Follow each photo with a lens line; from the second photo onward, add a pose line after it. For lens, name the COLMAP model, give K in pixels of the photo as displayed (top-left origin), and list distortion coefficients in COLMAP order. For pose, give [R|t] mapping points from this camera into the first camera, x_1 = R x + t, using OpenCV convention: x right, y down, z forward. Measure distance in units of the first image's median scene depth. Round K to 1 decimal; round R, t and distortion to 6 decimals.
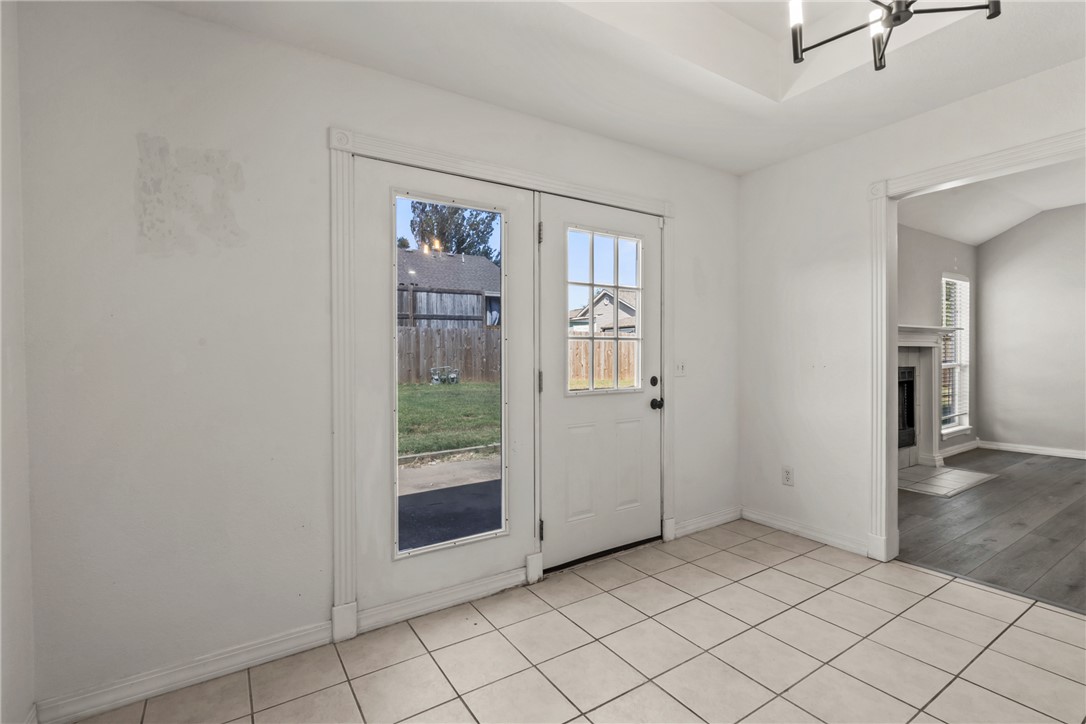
lens RADIAL K [[504.1, 0, 543.7], [0, 504.1, 353.9], [0, 0, 1]] dist [-0.000916, 0.000065]
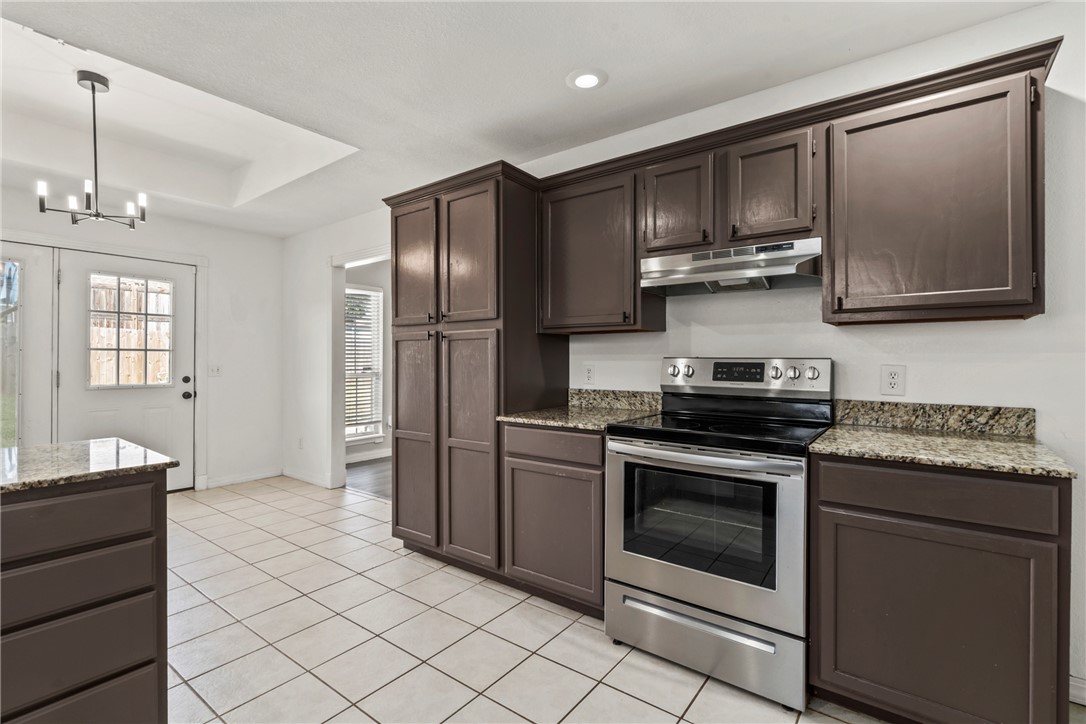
lens RADIAL K [[504.1, 0, 543.7], [0, 504.1, 353.9], [0, 0, 1]] dist [-0.000916, 0.000065]
pose [[0.943730, 0.011477, 0.330518, 0.707334], [-0.008237, 0.999903, -0.011202, -0.011581], [-0.330615, 0.007849, 0.943733, -0.701388]]
